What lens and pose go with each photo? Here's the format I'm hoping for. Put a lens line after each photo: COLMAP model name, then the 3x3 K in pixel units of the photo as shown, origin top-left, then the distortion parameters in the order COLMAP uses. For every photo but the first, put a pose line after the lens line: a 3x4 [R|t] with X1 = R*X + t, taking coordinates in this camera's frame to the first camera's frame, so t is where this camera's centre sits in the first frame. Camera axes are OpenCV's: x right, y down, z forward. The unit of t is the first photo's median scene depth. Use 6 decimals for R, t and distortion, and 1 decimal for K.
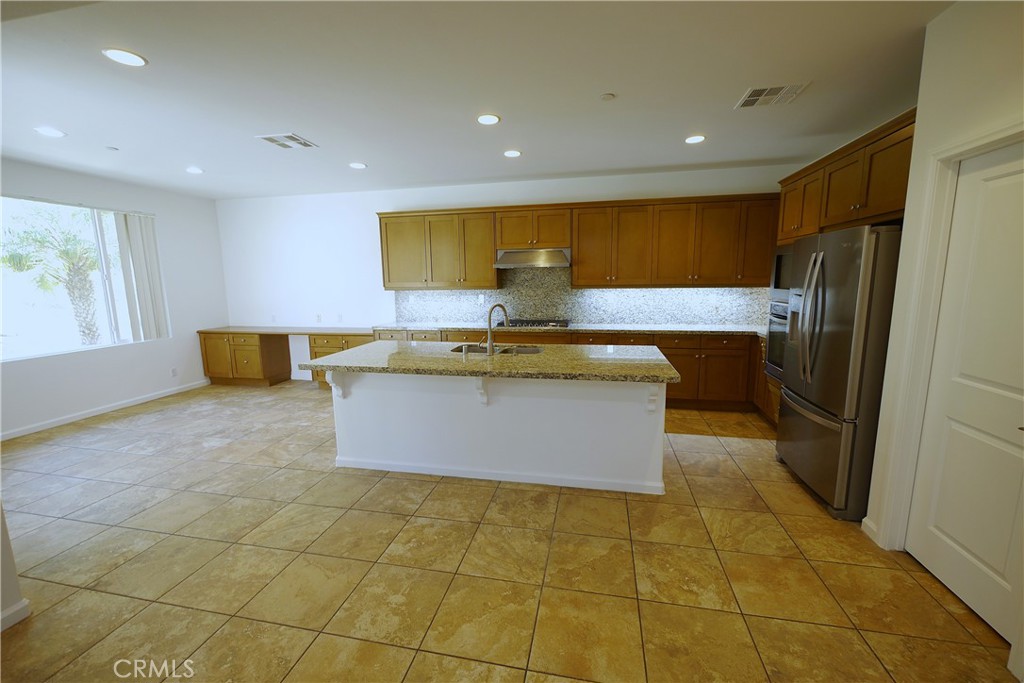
lens RADIAL K [[413.5, 0, 512.0], [0, 413.5, 341.5], [0, 0, 1]] dist [-0.002250, 0.000005]
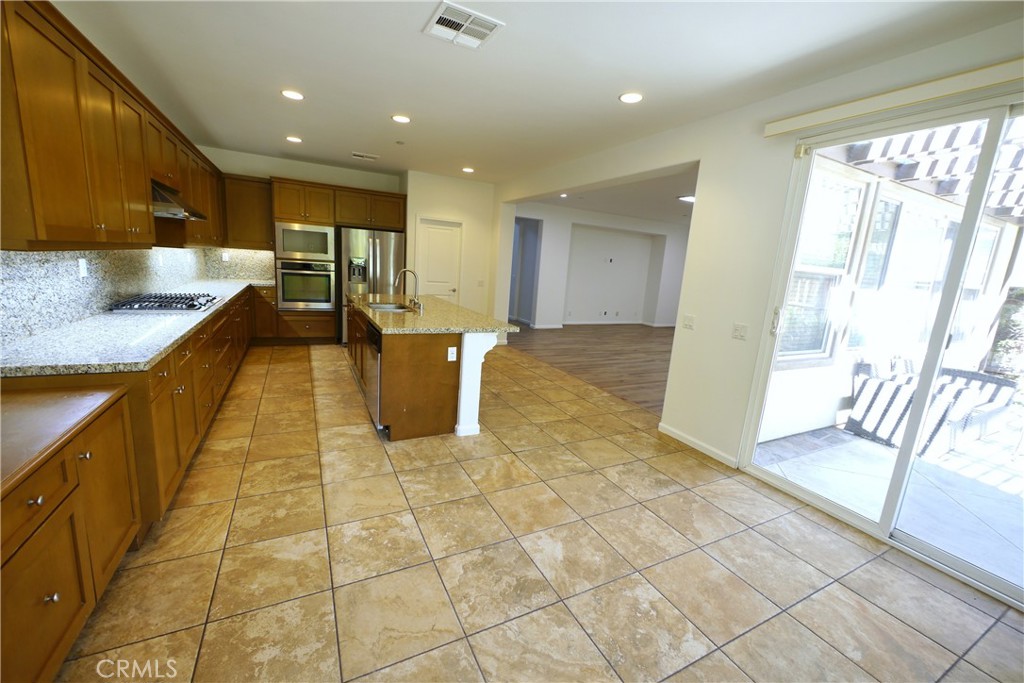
lens RADIAL K [[413.5, 0, 512.0], [0, 413.5, 341.5], [0, 0, 1]] dist [-0.002250, 0.000005]
pose [[-0.630362, -0.177606, 0.755711, -1.346138], [0.057038, 0.960250, 0.273254, -0.221072], [-0.774203, 0.215353, -0.595175, 1.657112]]
